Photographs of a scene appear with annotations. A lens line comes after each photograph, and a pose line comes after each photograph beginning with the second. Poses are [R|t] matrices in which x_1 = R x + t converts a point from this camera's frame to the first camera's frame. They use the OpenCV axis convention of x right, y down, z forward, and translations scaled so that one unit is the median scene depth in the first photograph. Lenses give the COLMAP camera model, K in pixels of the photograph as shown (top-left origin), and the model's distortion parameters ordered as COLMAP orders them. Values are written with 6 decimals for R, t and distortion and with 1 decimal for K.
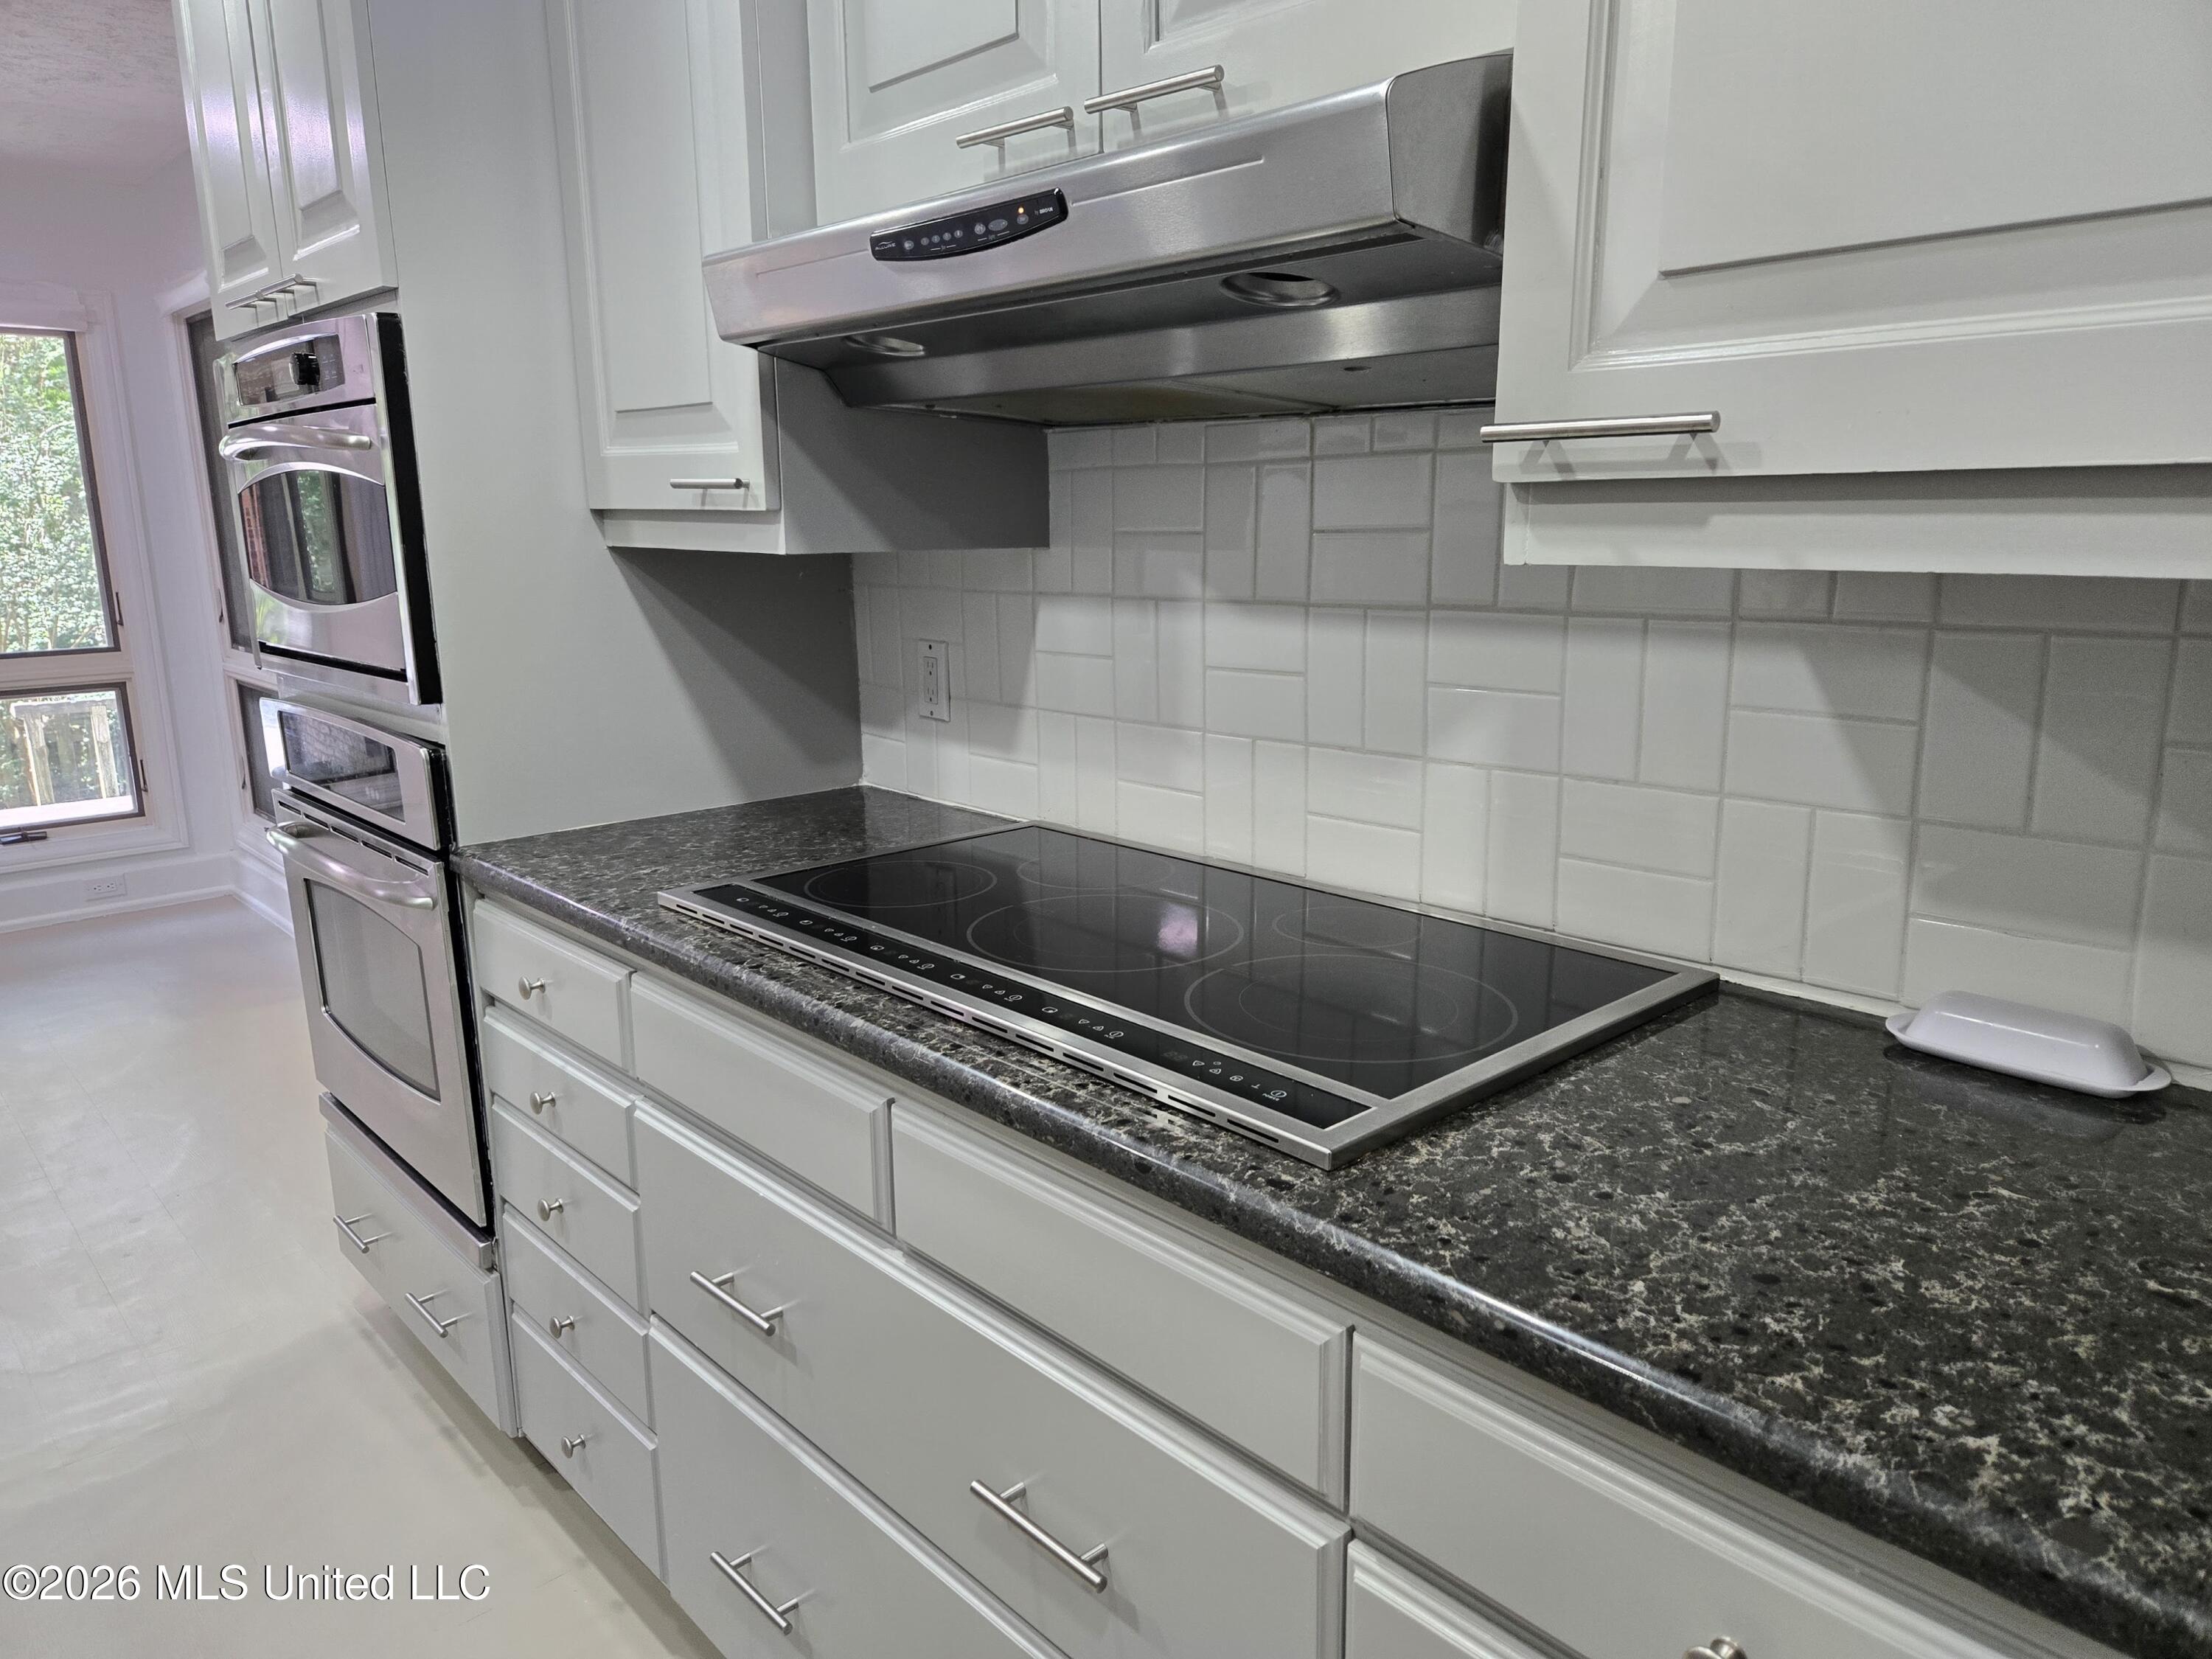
lens RADIAL K [[1476.3, 0, 1088.7], [0, 1476.3, 823.8], [0, 0, 1]] dist [0.058229, -0.043606]
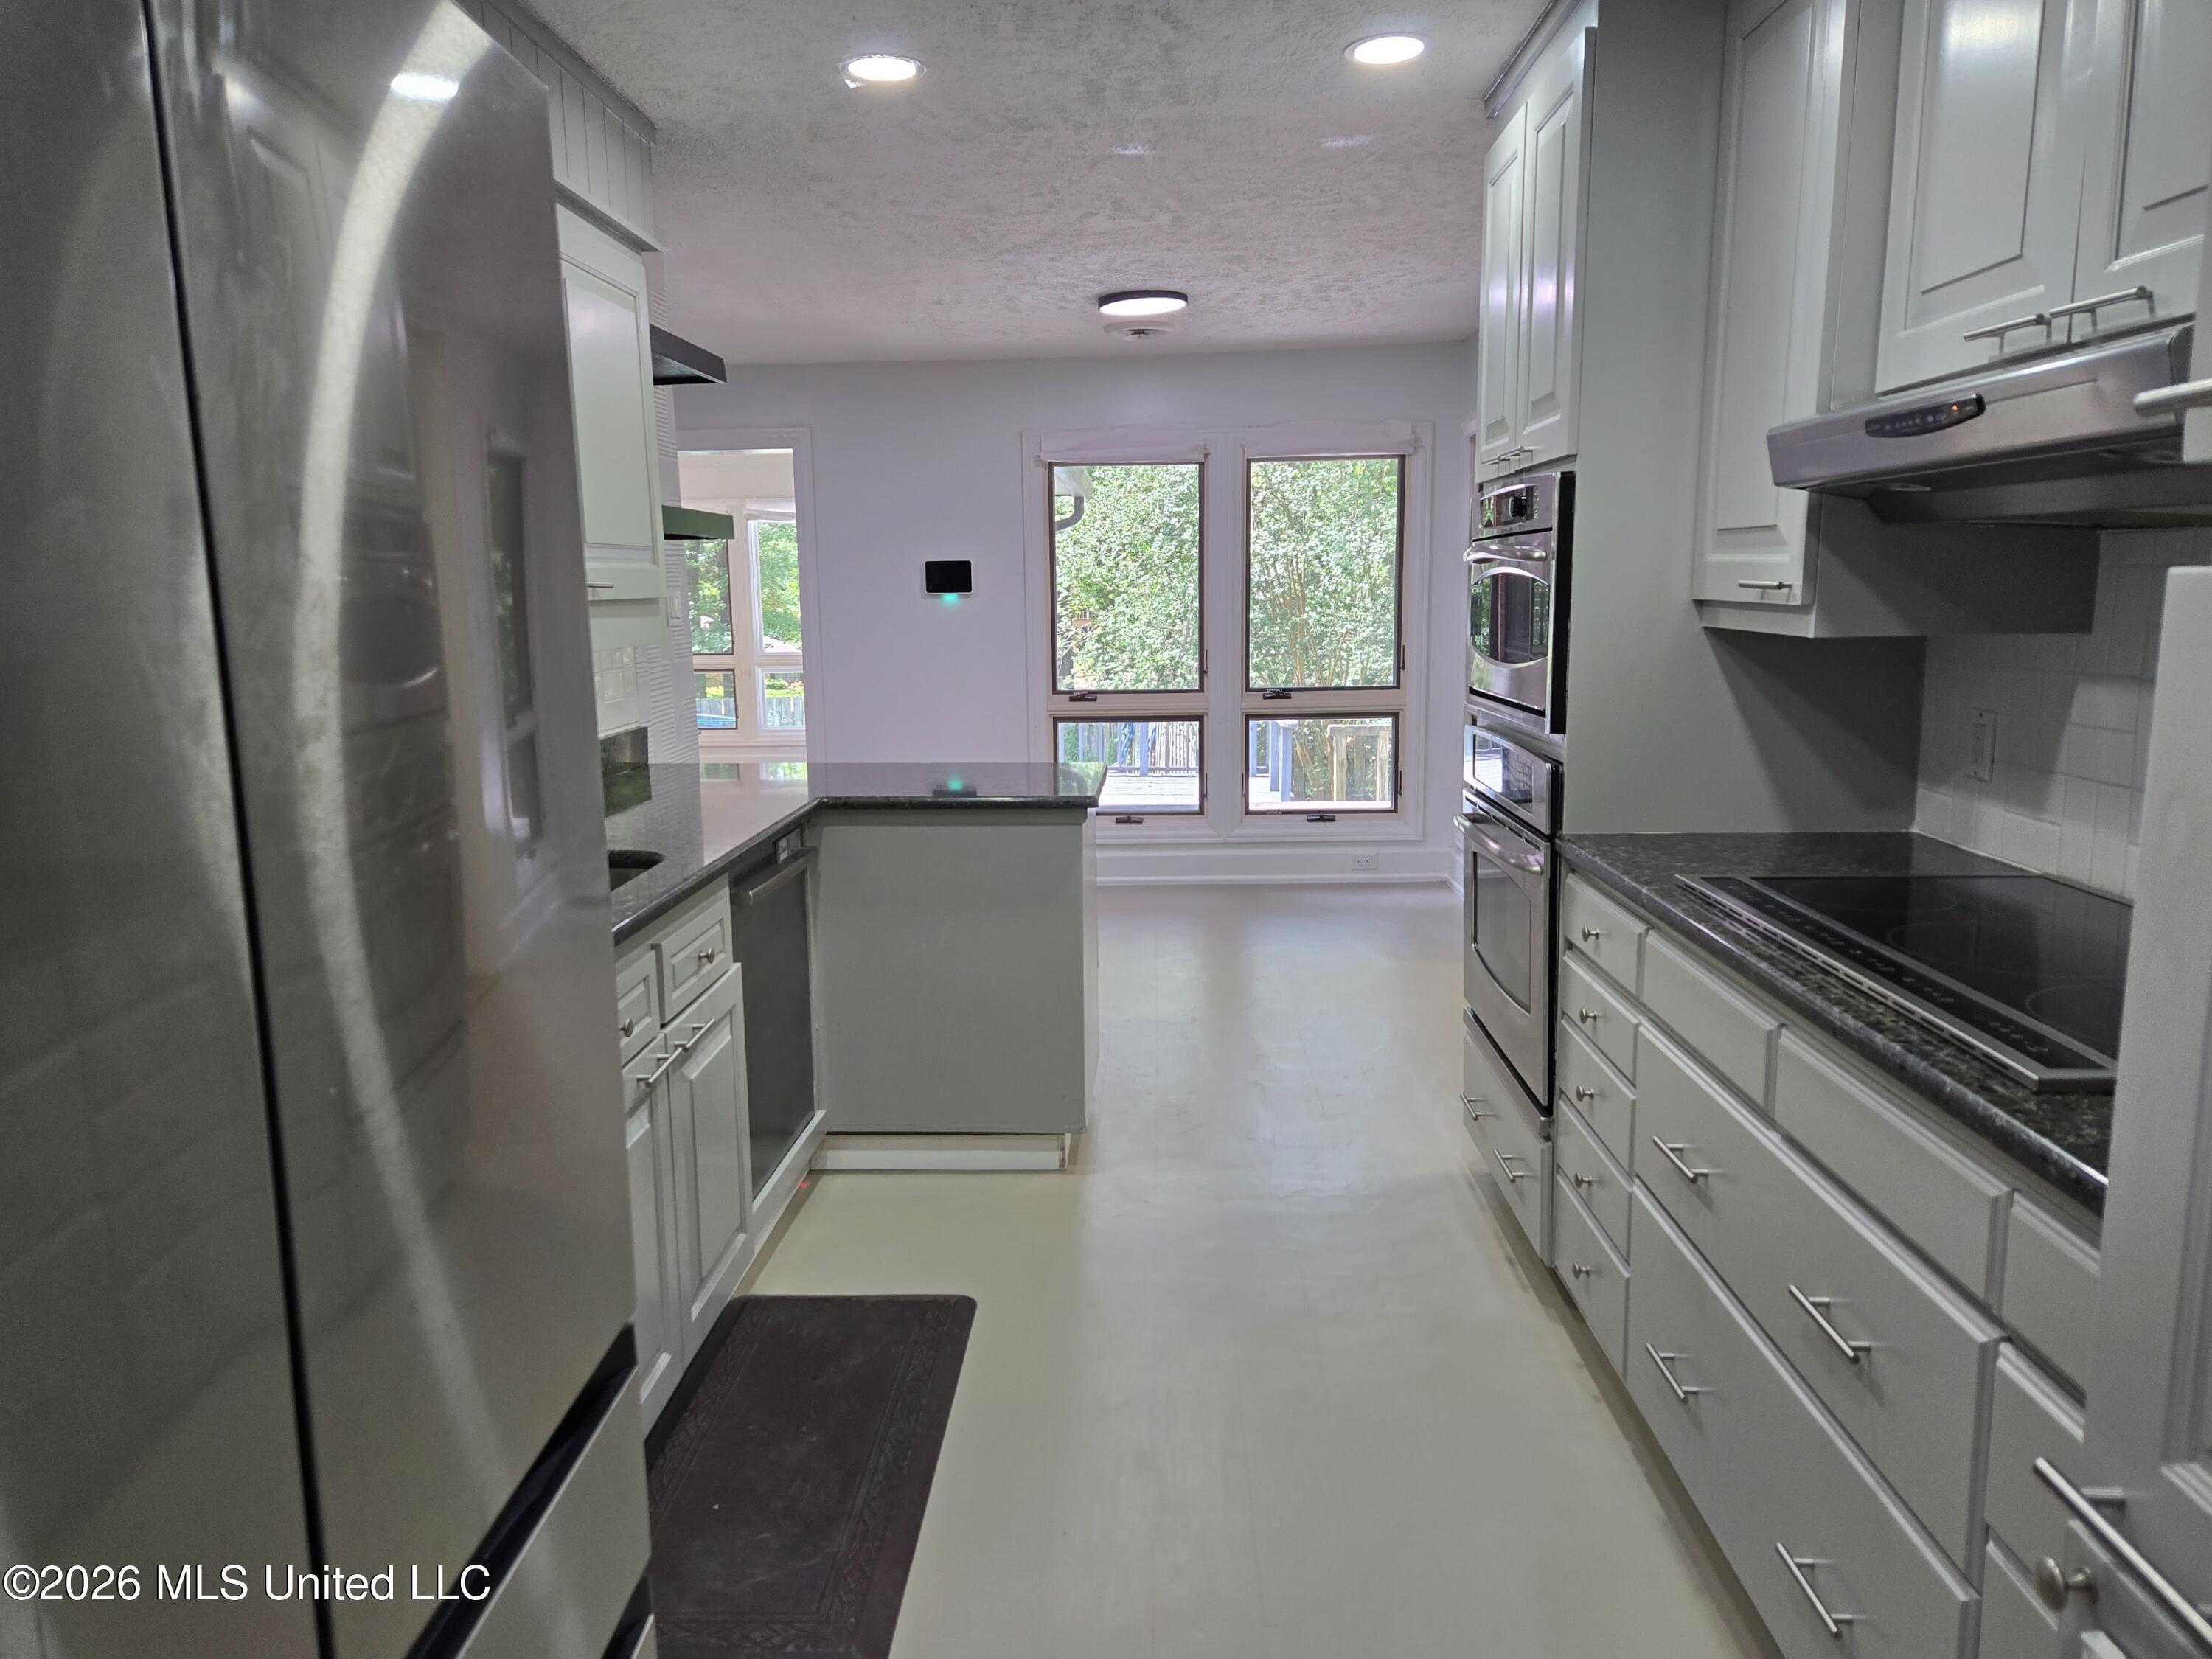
lens RADIAL K [[1476.3, 0, 1088.7], [0, 1476.3, 823.8], [0, 0, 1]] dist [0.058229, -0.043606]
pose [[0.707378, 0.113118, -0.697725, 0.248295], [-0.137438, 0.990283, 0.021209, 0.037563], [0.693344, 0.080891, 0.716052, -0.337489]]
